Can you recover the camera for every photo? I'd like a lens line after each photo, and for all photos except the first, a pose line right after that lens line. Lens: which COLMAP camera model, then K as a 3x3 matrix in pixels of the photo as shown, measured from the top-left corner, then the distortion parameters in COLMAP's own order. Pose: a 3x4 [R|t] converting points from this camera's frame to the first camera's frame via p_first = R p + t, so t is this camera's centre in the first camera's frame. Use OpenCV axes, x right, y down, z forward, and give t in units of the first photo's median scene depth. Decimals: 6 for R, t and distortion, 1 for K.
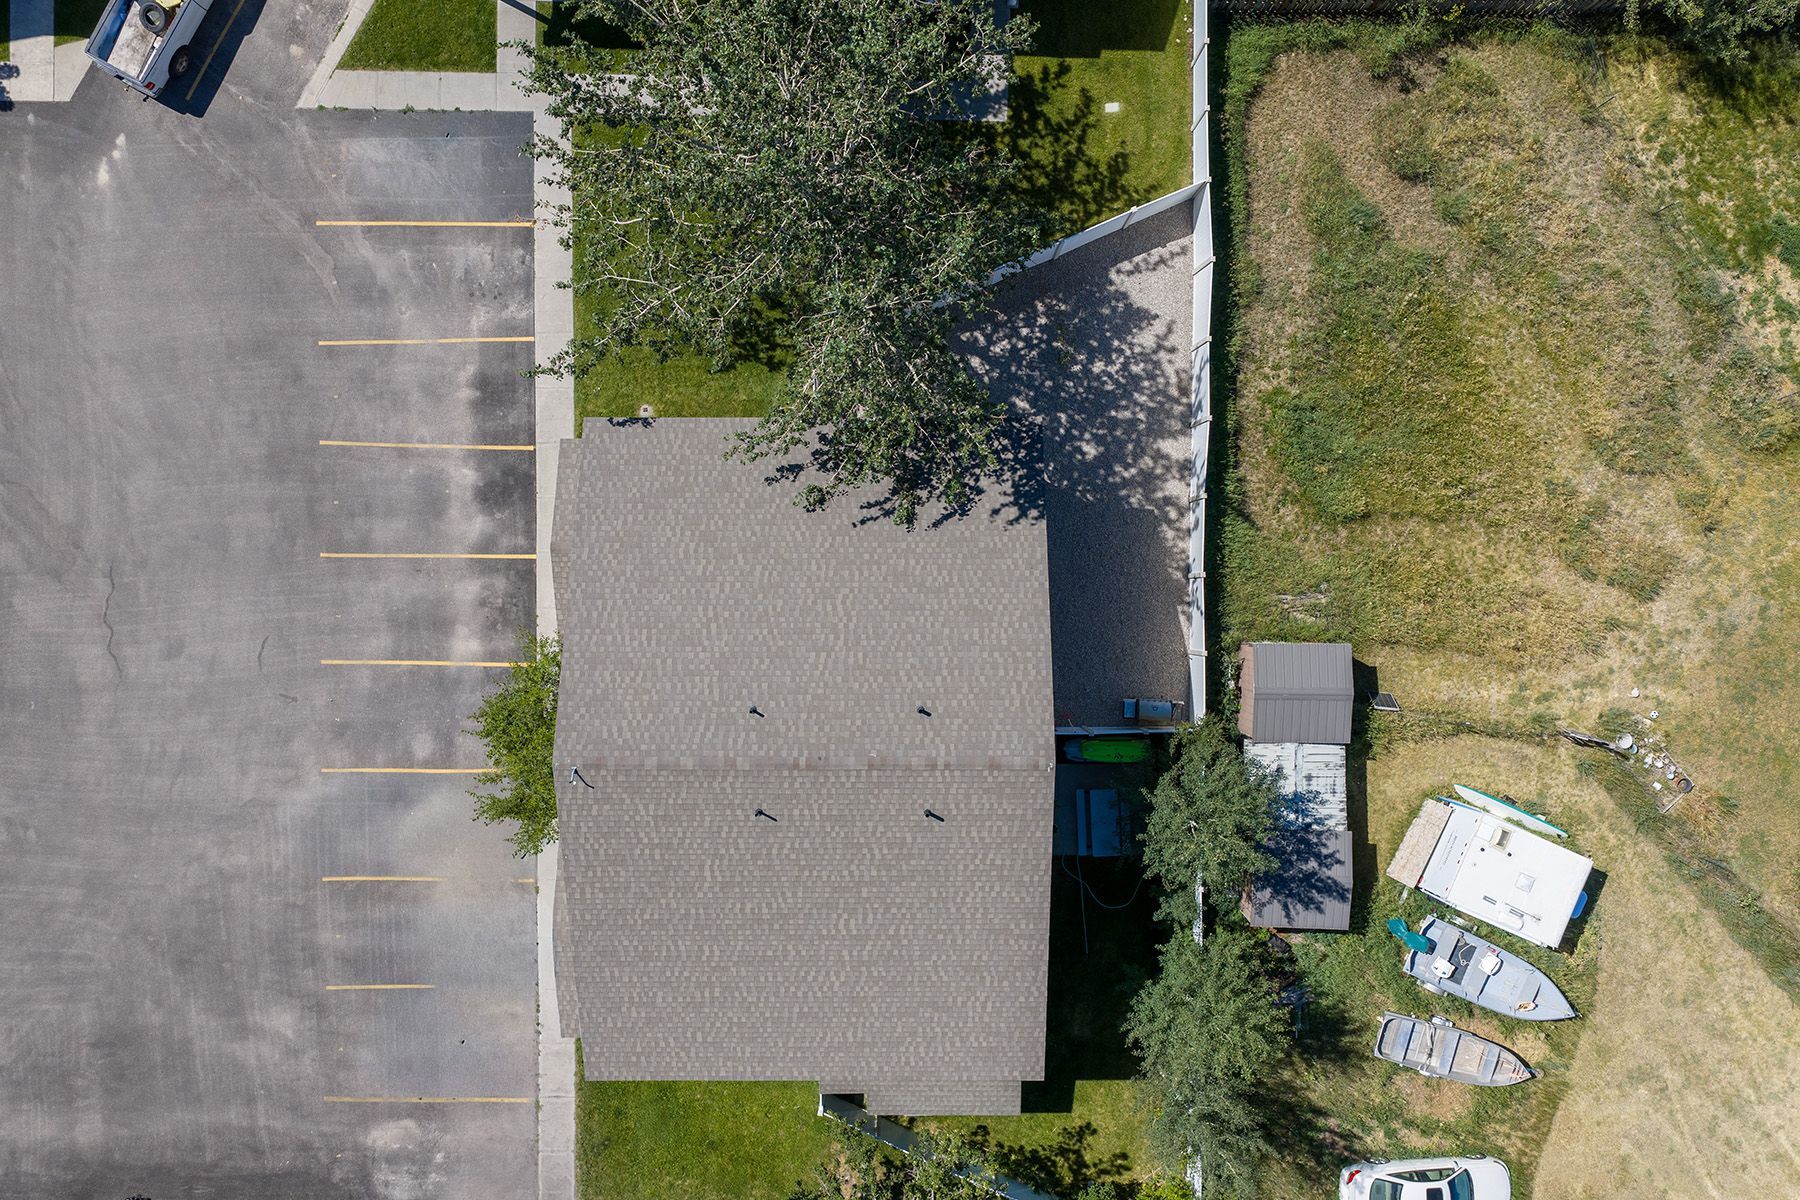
lens RADIAL K [[1486.0, 0, 900.0], [0, 1486.0, 600.0], [0, 0, 1]] dist [0.002145, -0.014116]
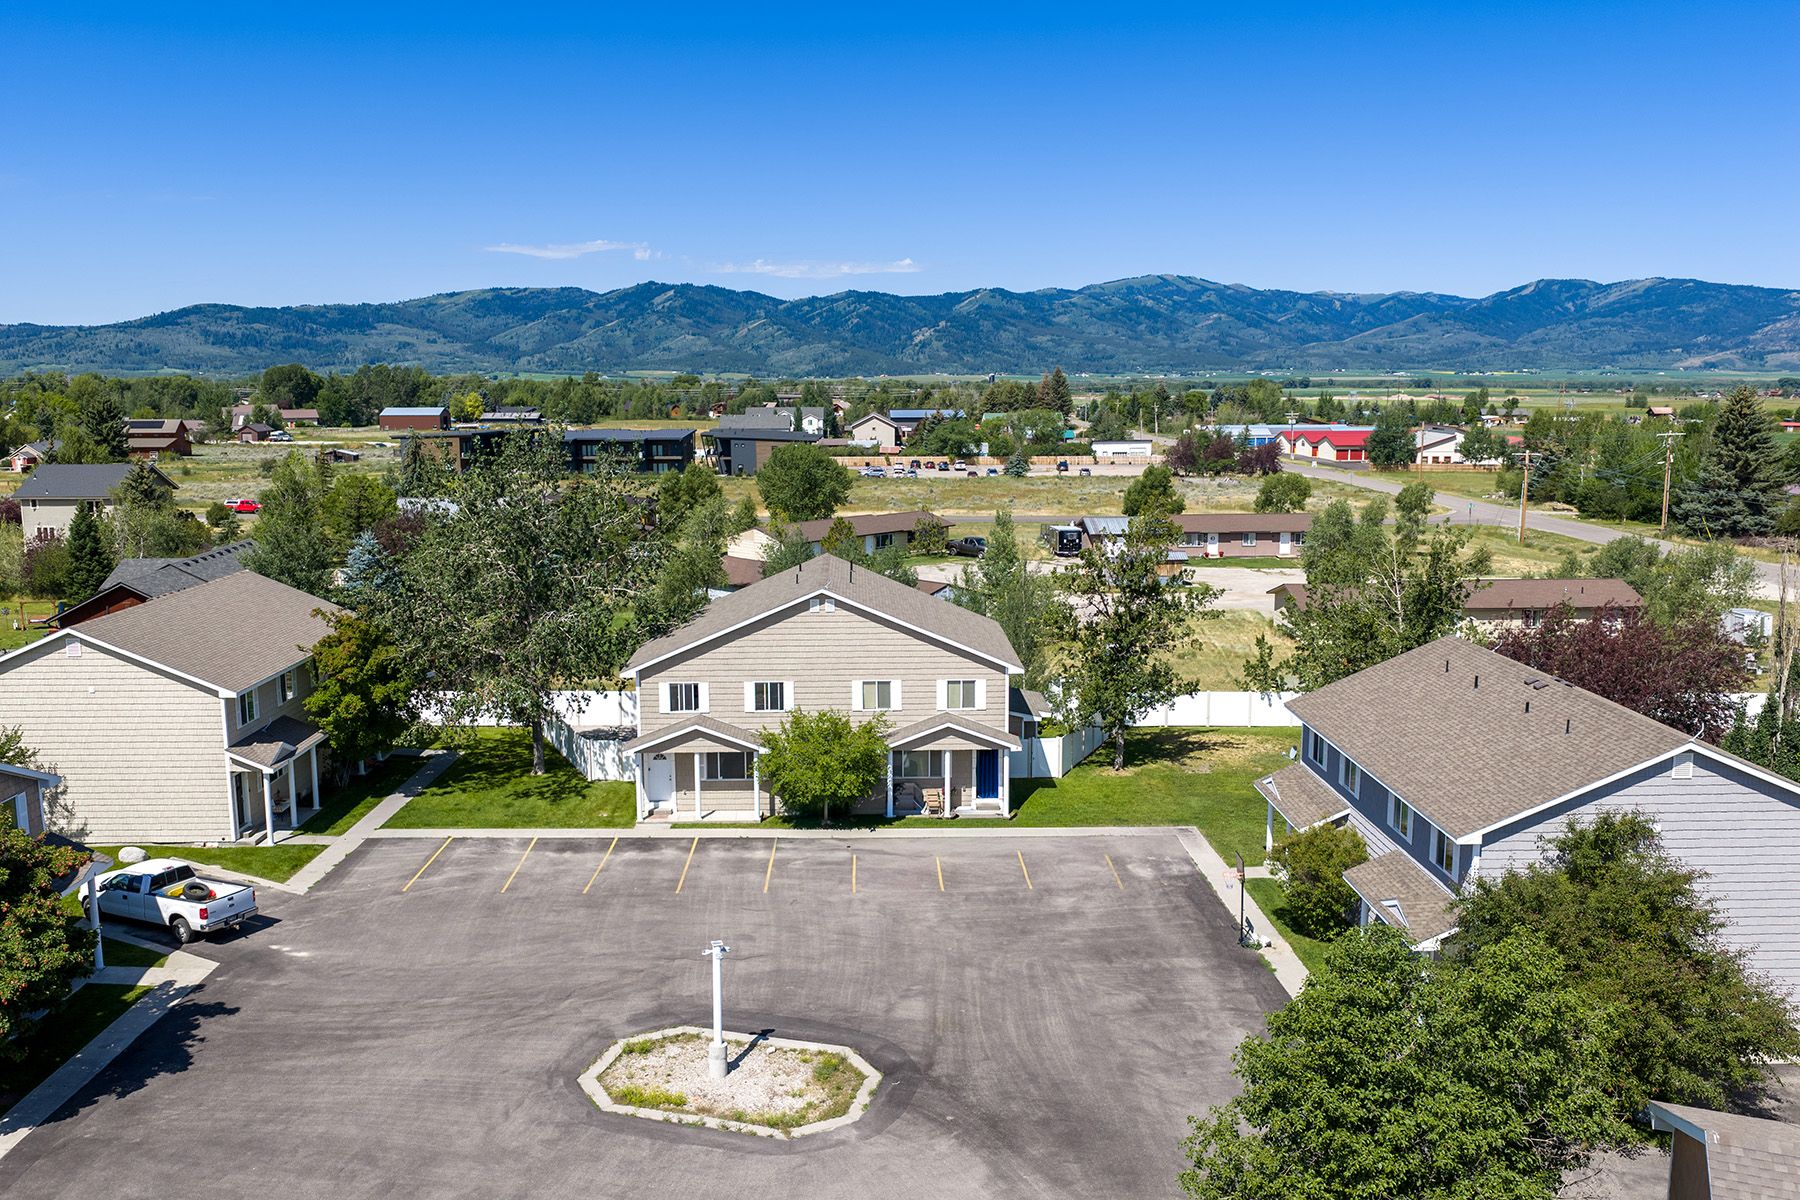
lens RADIAL K [[1486.0, 0, 900.0], [0, 1486.0, 600.0], [0, 0, 1]] dist [0.002145, -0.014116]
pose [[-0.028918, -0.158289, 0.986969, -1.561040], [0.999553, -0.012023, 0.027358, 0.122175], [0.007536, 0.987320, 0.158566, 0.571132]]
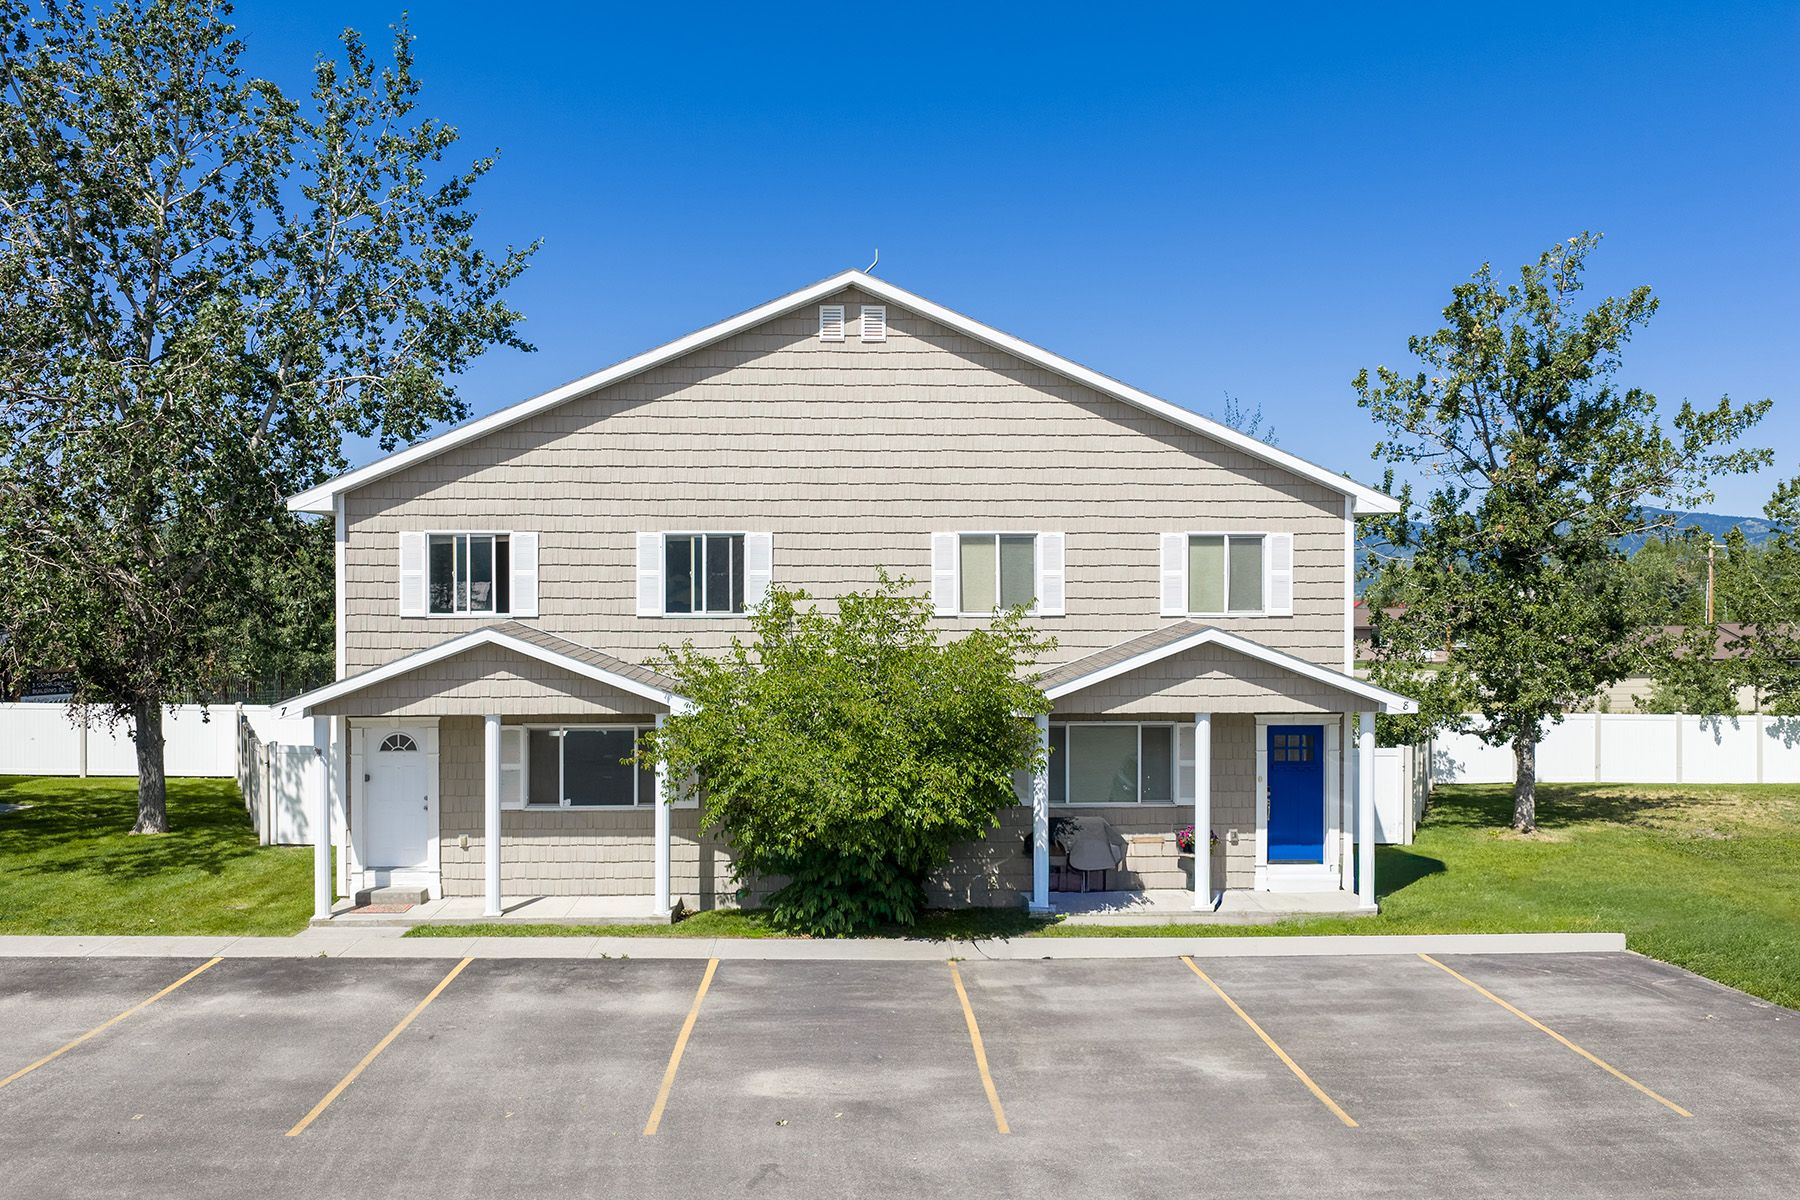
lens RADIAL K [[1486.0, 0, 900.0], [0, 1486.0, 600.0], [0, 0, 1]] dist [0.002145, -0.014116]
pose [[-0.047327, -0.011262, 0.998816, -0.694940], [0.998877, -0.002605, 0.047300, 0.078841], [0.002069, 0.999933, 0.011372, 0.888691]]
